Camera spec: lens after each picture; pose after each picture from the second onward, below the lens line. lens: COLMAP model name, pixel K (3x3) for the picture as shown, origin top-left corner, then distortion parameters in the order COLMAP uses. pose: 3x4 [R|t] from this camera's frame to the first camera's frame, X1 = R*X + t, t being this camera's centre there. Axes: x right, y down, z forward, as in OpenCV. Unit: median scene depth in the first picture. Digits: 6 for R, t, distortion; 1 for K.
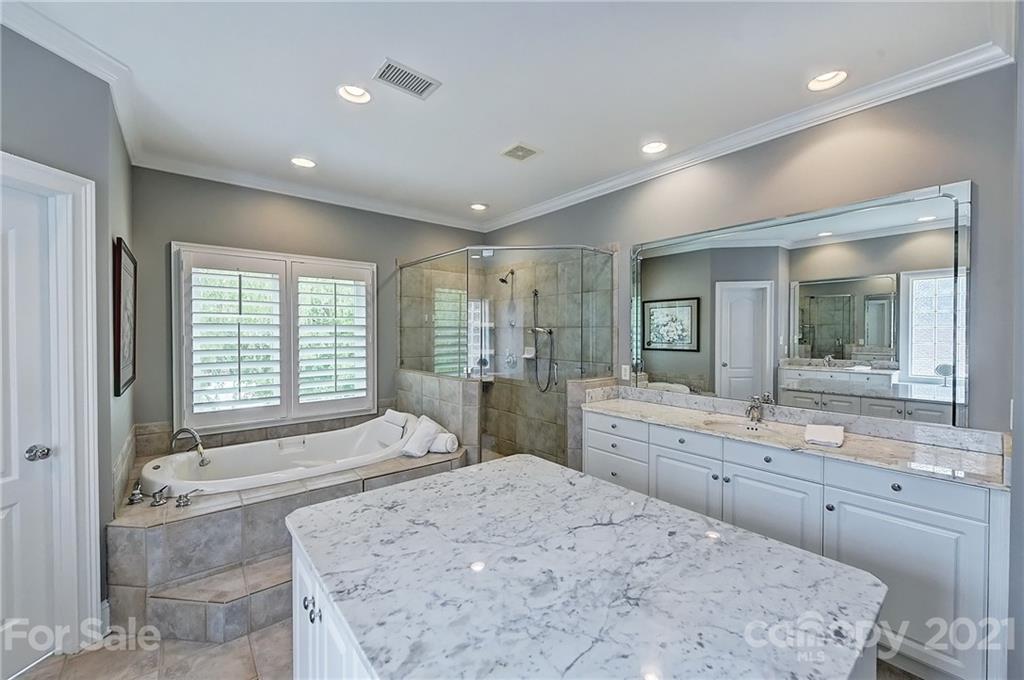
lens RADIAL K [[404.2, 0, 510.8], [0, 404.2, 335.5], [0, 0, 1]] dist [0.008039, -0.004866]
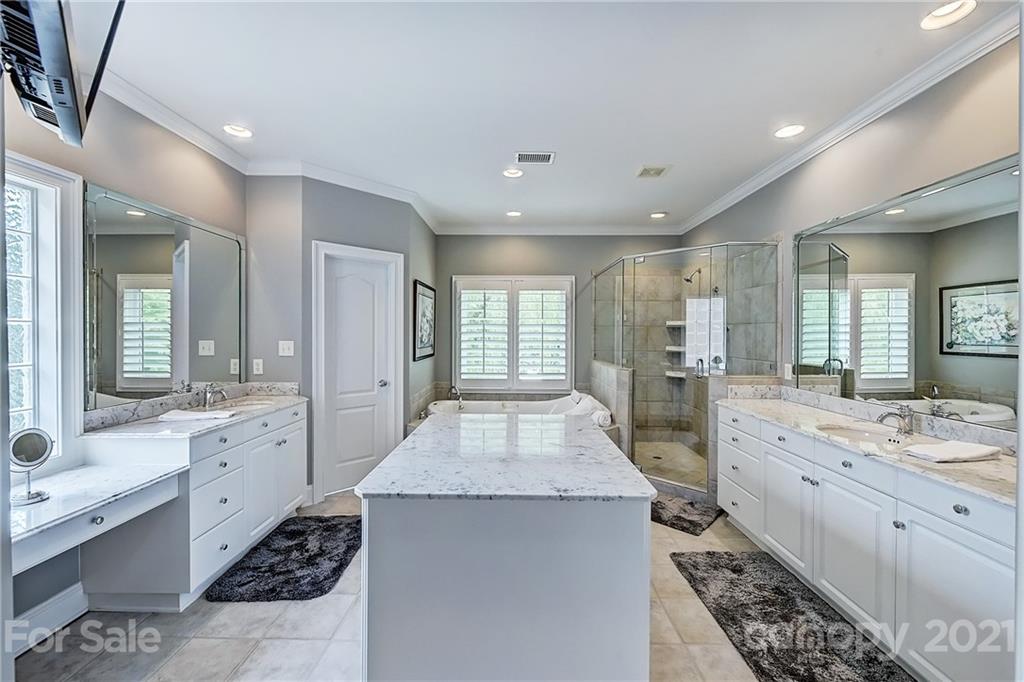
lens RADIAL K [[404.2, 0, 510.8], [0, 404.2, 336.5], [0, 0, 1]] dist [0.008039, -0.004866]
pose [[0.763130, 0.007348, -0.646203, 0.389776], [-0.006937, 0.999971, 0.003178, 0.012274], [0.646208, 0.002058, 0.763159, -0.112407]]
